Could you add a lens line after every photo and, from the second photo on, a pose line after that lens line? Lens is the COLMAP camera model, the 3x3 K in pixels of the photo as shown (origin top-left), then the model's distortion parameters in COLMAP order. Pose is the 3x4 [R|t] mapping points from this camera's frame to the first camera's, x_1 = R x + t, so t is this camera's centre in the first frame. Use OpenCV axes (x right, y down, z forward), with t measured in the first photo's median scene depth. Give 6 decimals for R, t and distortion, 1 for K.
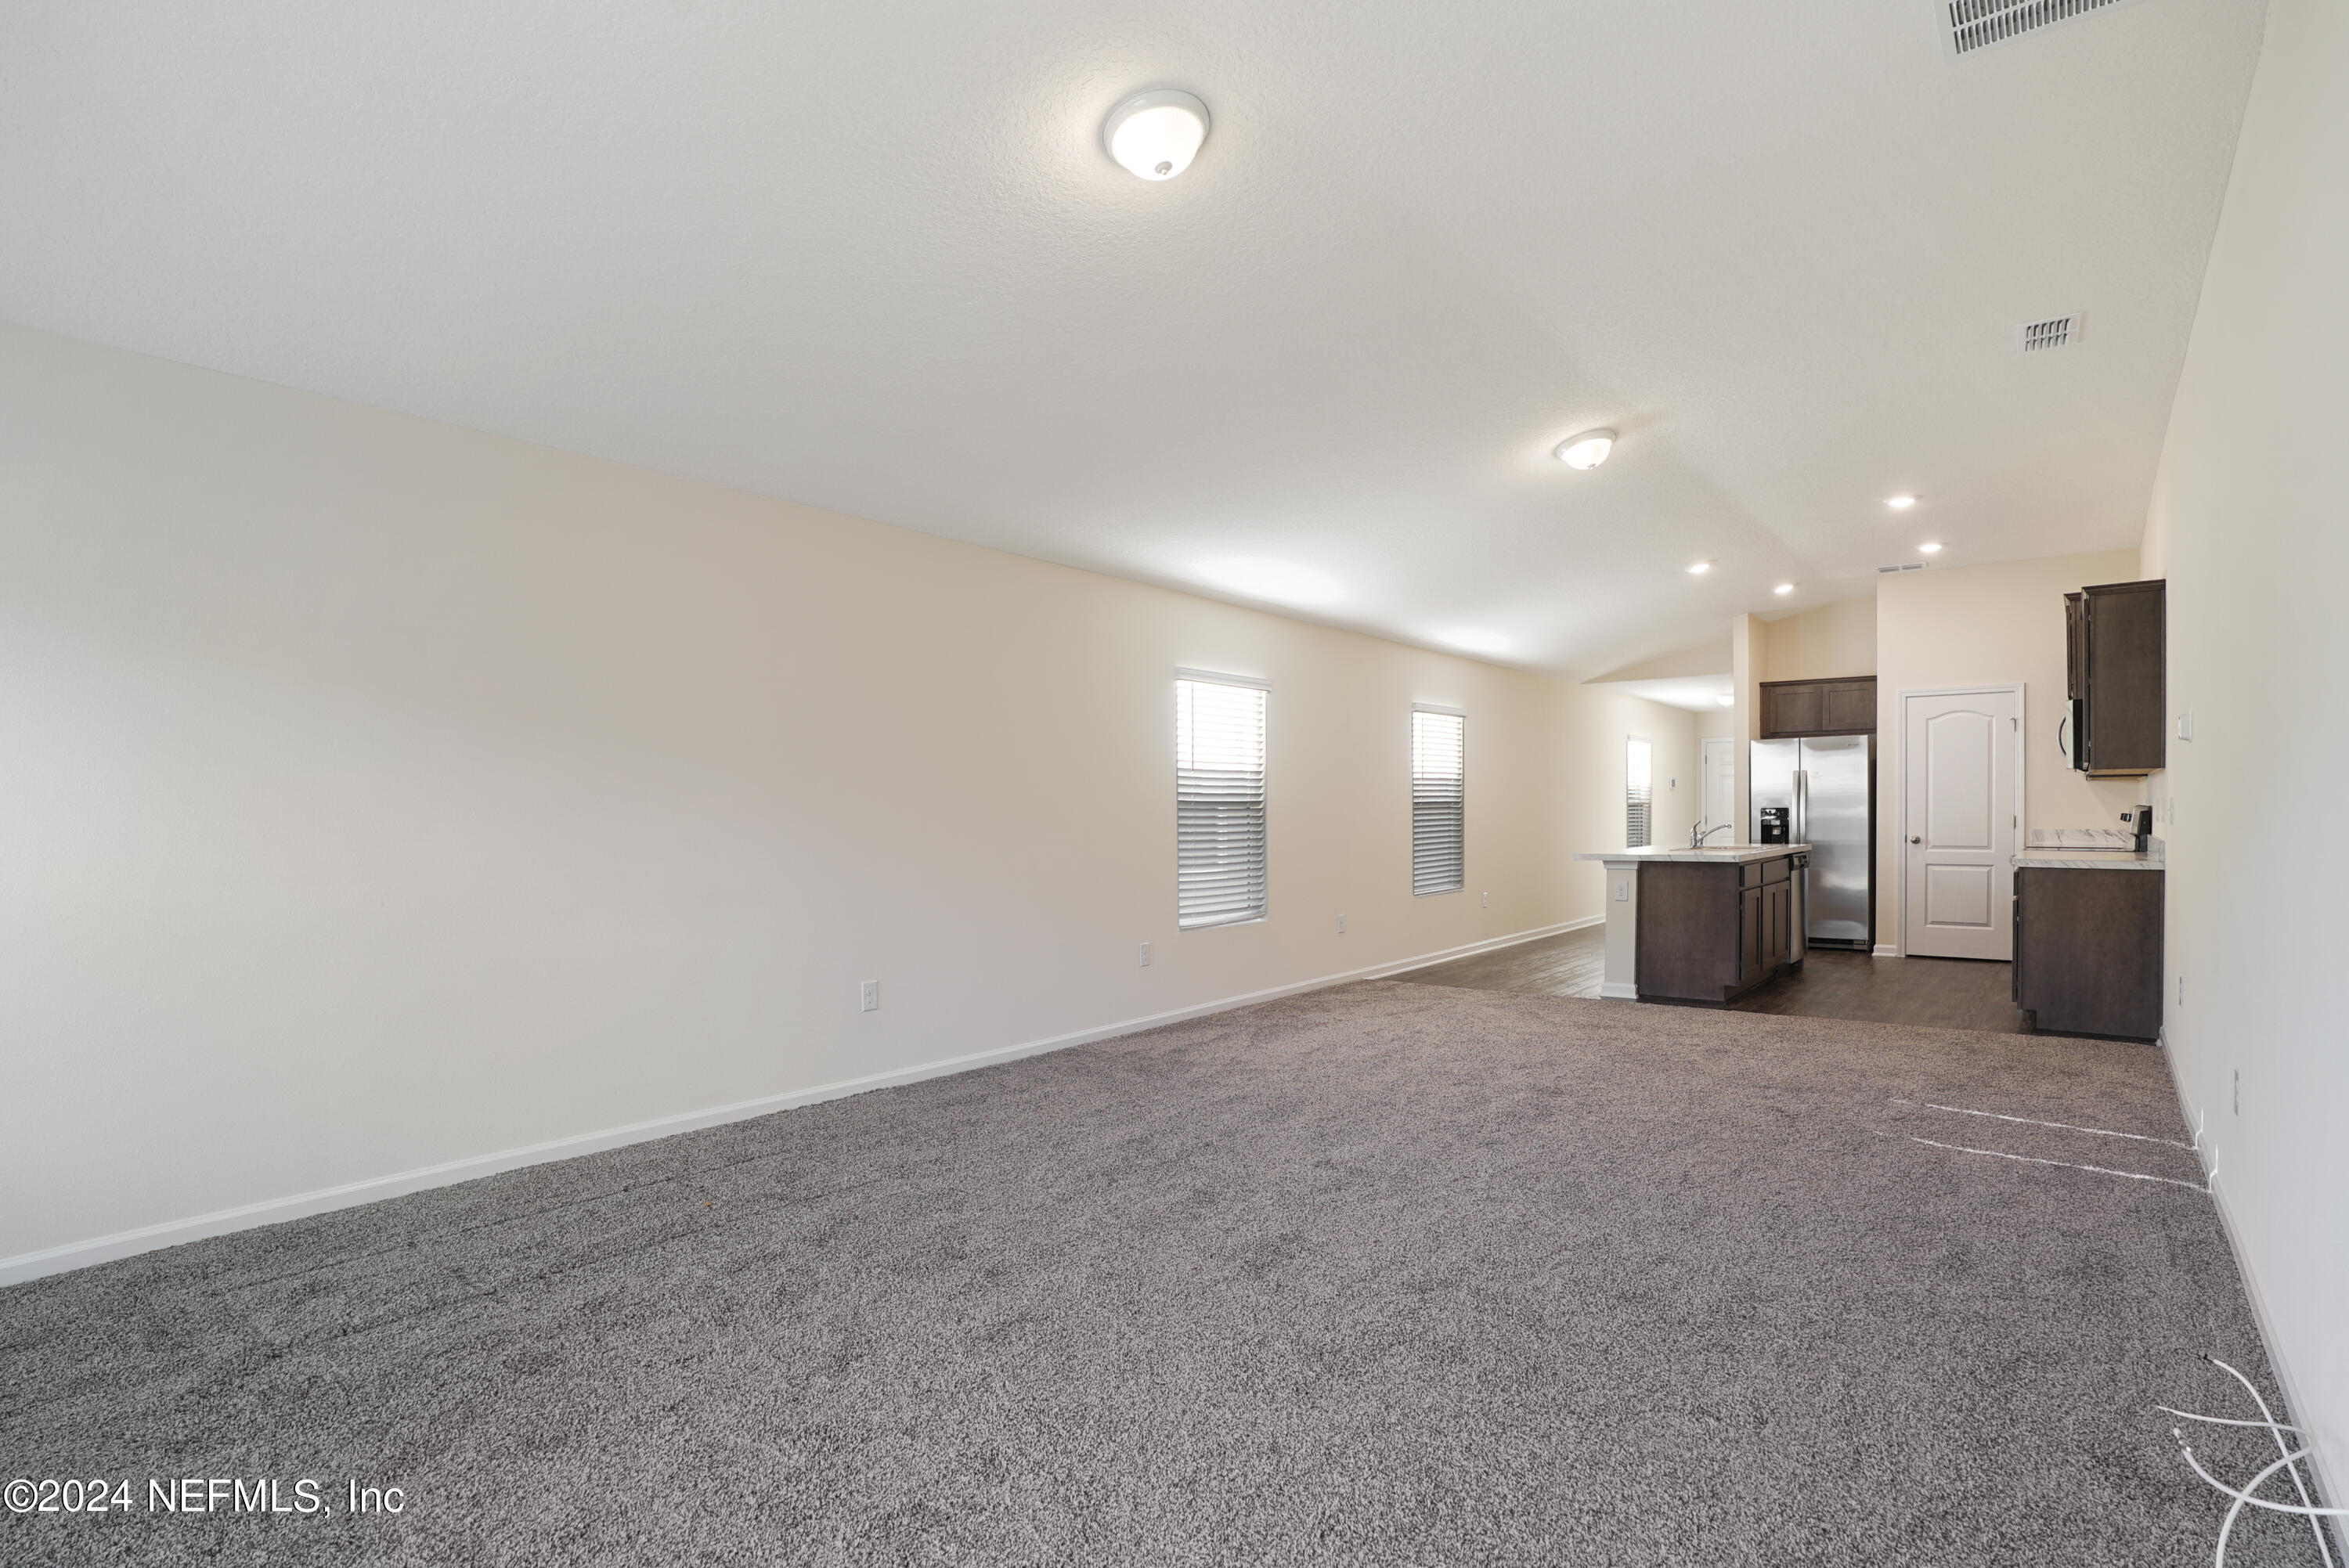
lens RADIAL K [[1157.7, 0, 1165.3], [0, 1157.7, 835.2], [0, 0, 1]] dist [-0.057481, 0.021688]
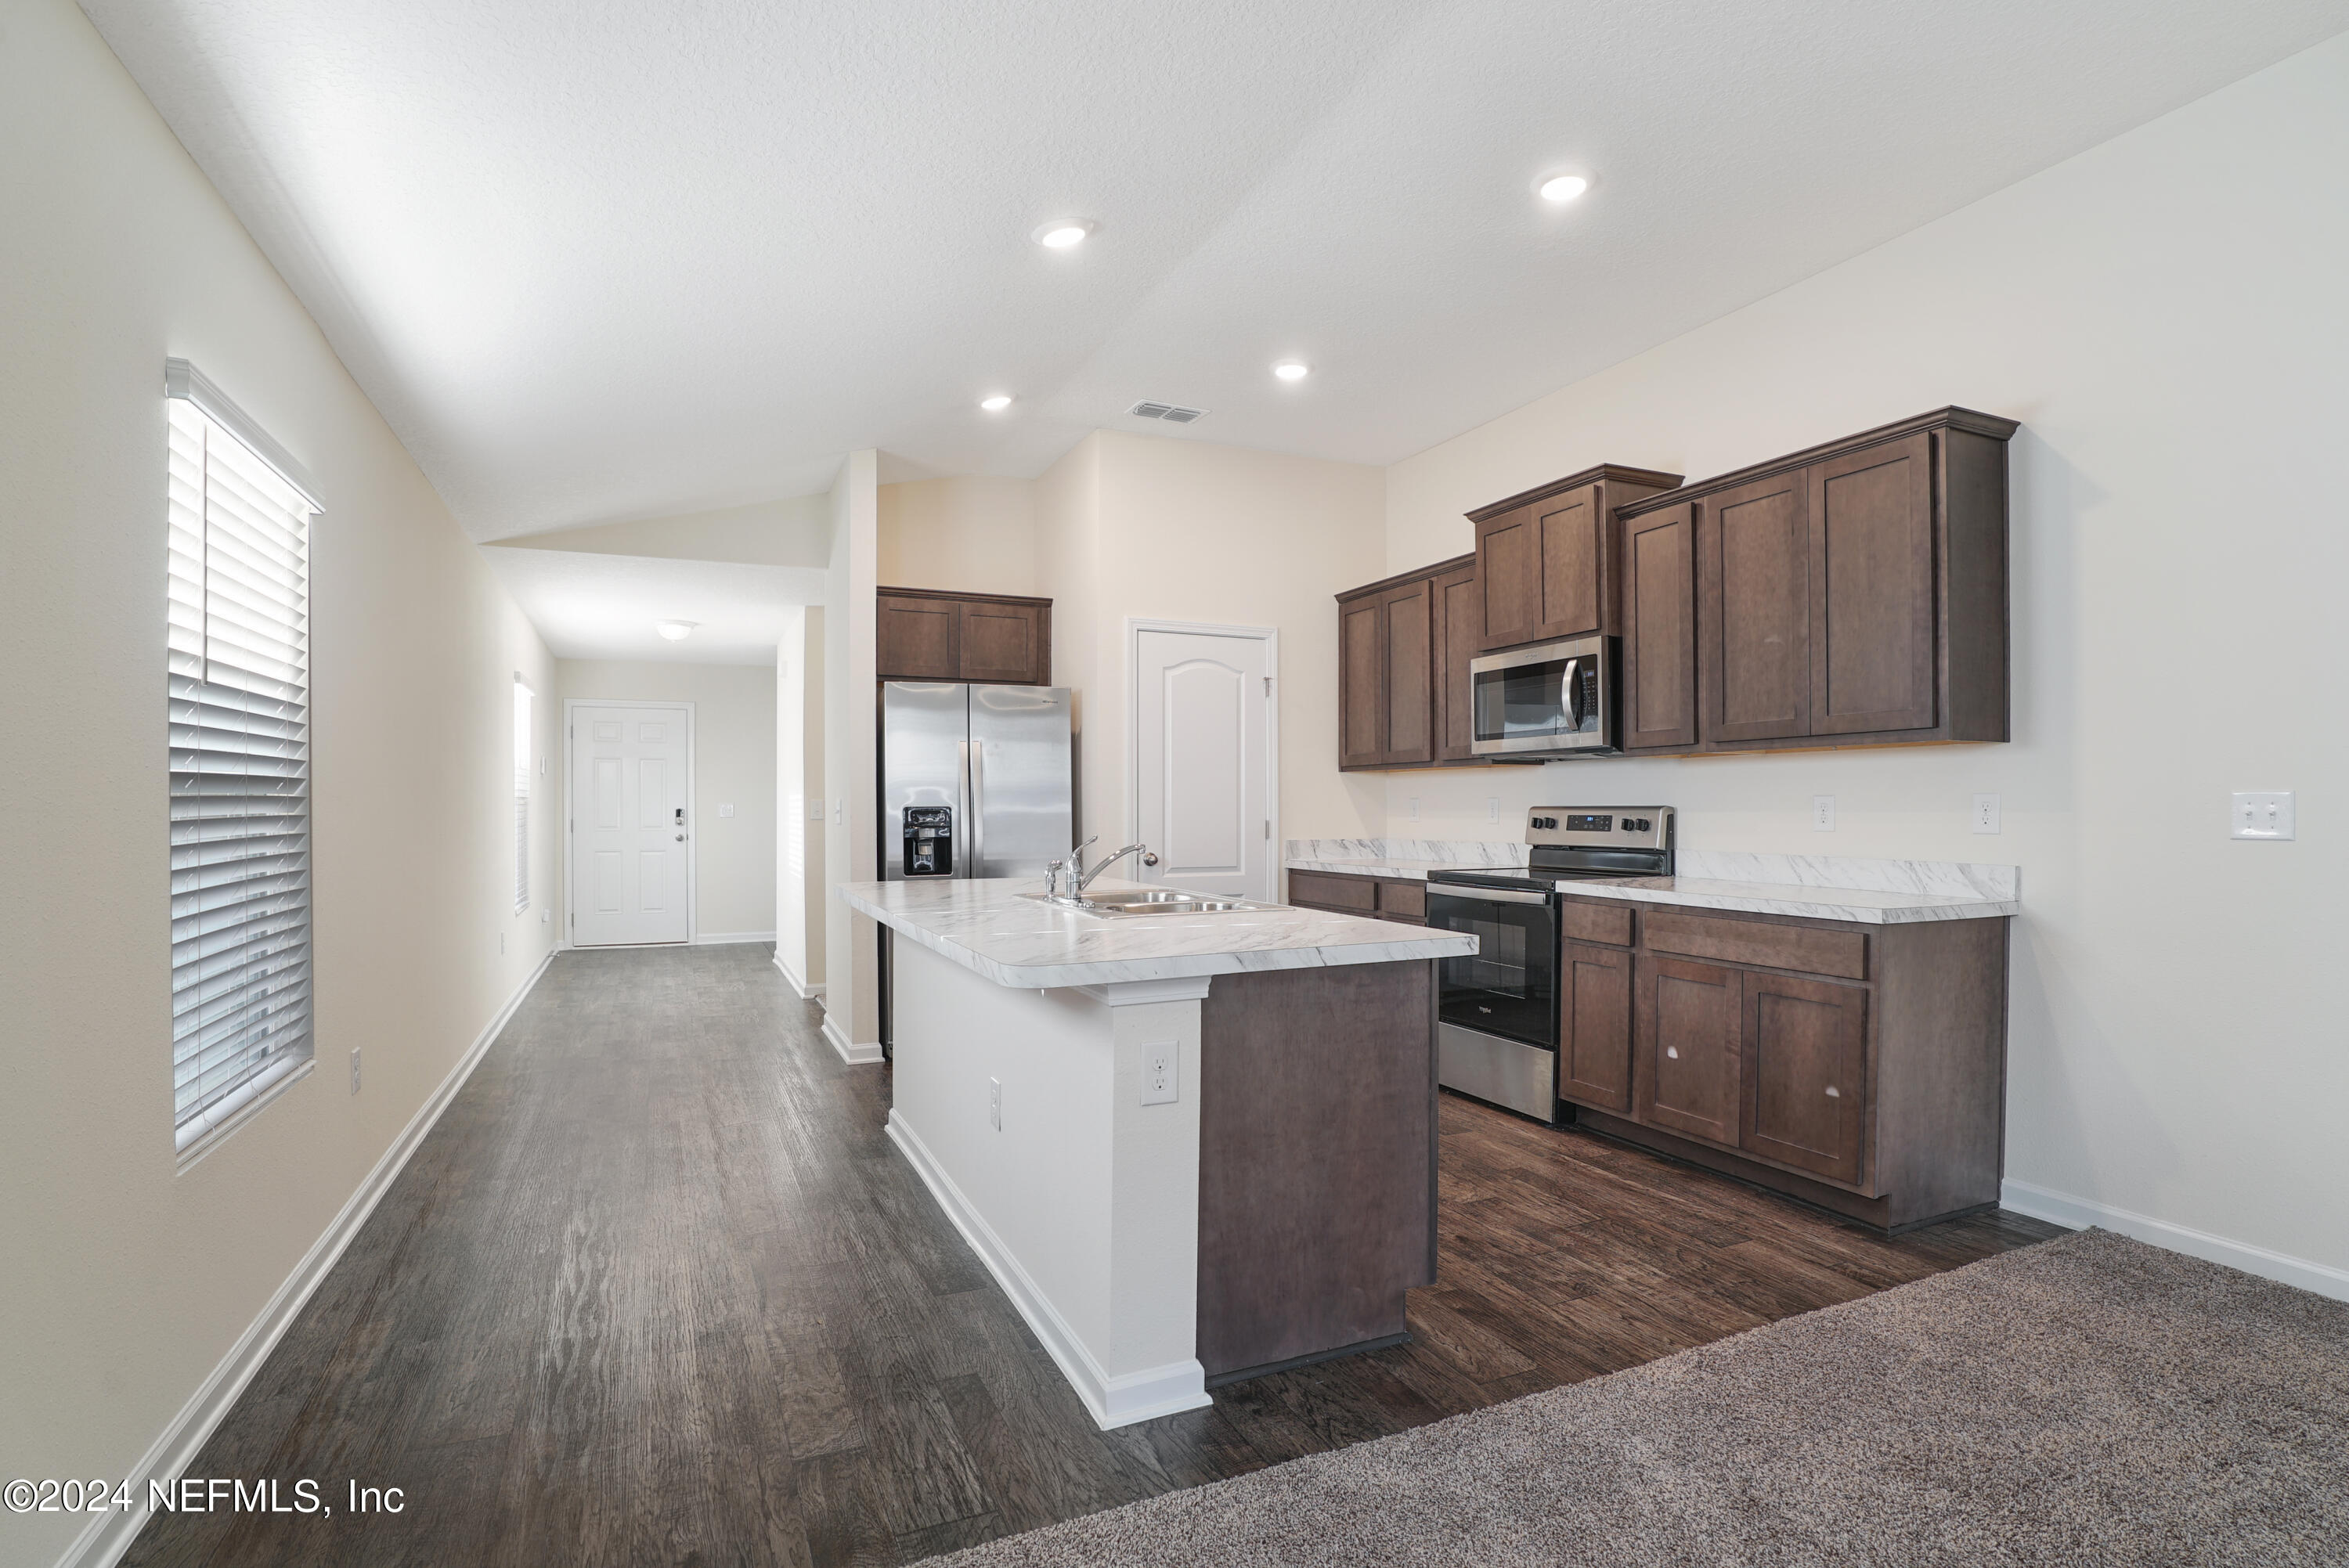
lens RADIAL K [[1149.5, 0, 1168.6], [0, 1149.5, 809.0], [0, 0, 1]] dist [-0.040991, -0.000007]
pose [[0.456540, 0.005826, 0.889684, 0.099426], [0.017633, 0.999723, -0.015595, -0.013272], [-0.889528, 0.022807, 0.456311, 0.674485]]
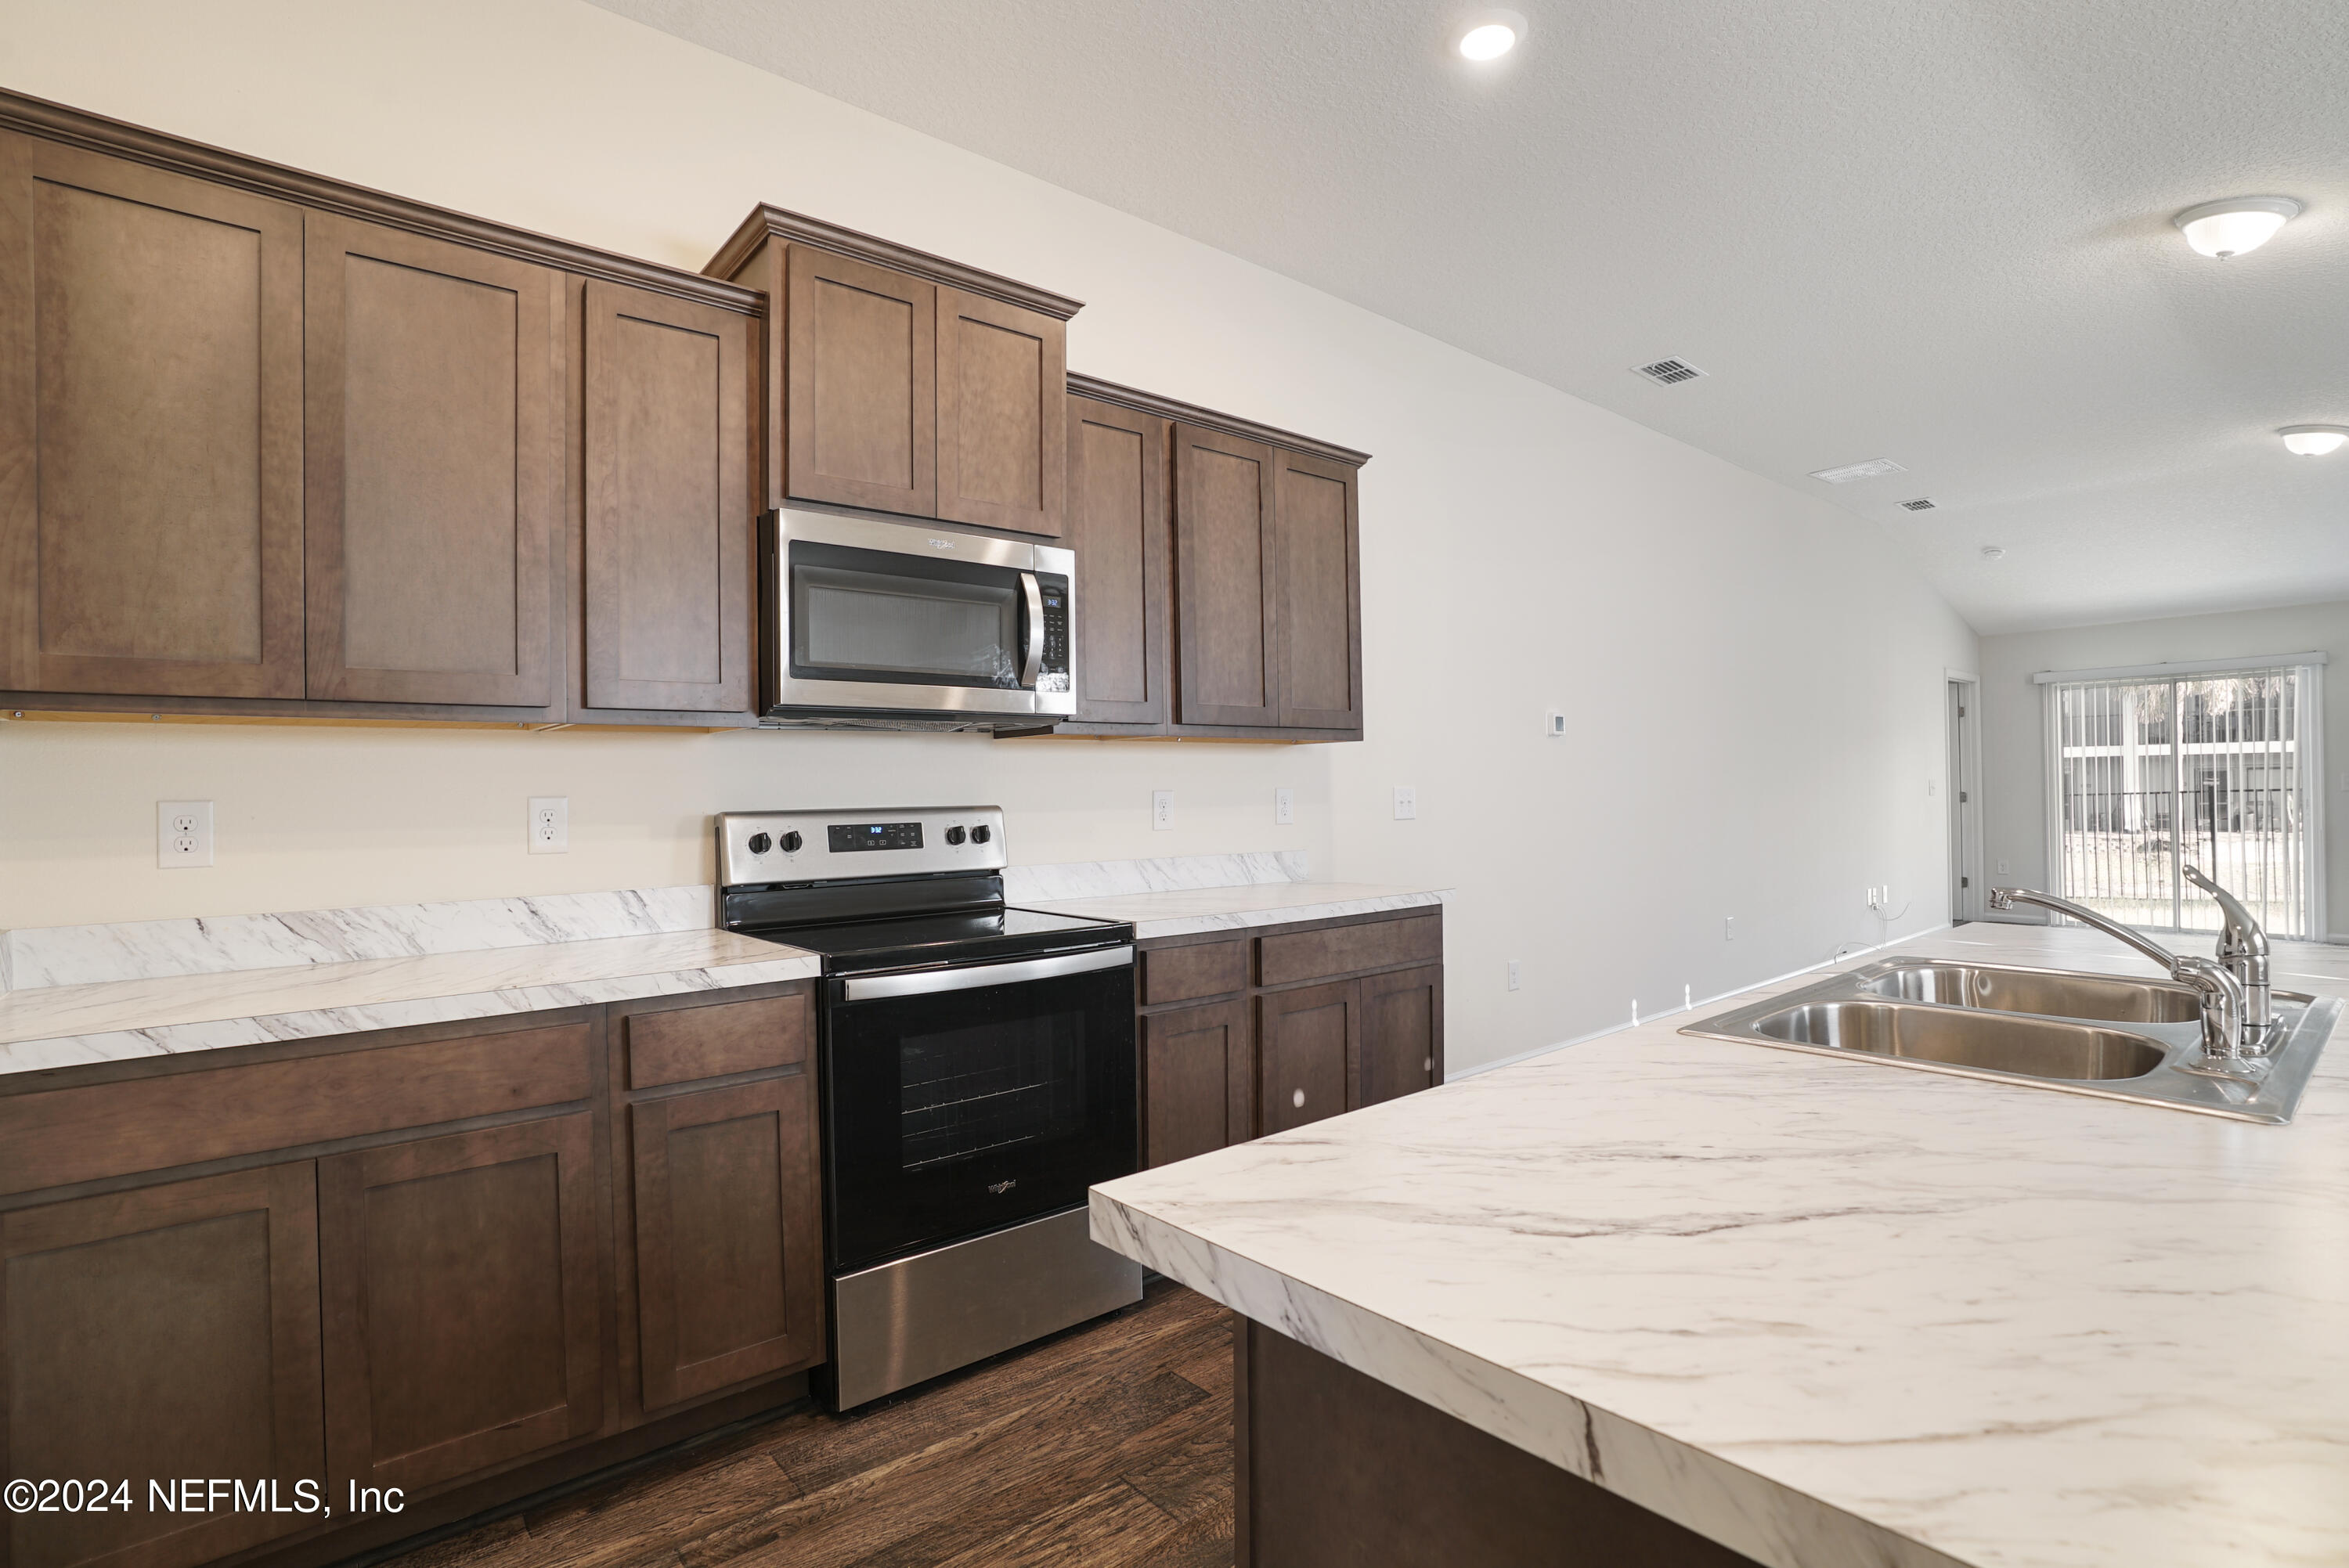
lens RADIAL K [[1140.9, 0, 1174.5], [0, 1140.9, 784.0], [0, 0, 1]] dist [-0.043123, 0.000067]
pose [[-0.982355, 0.023602, 0.185533, 0.501978], [0.026627, 0.999550, 0.013830, -0.027729], [-0.185123, 0.018527, -0.982541, 1.021746]]
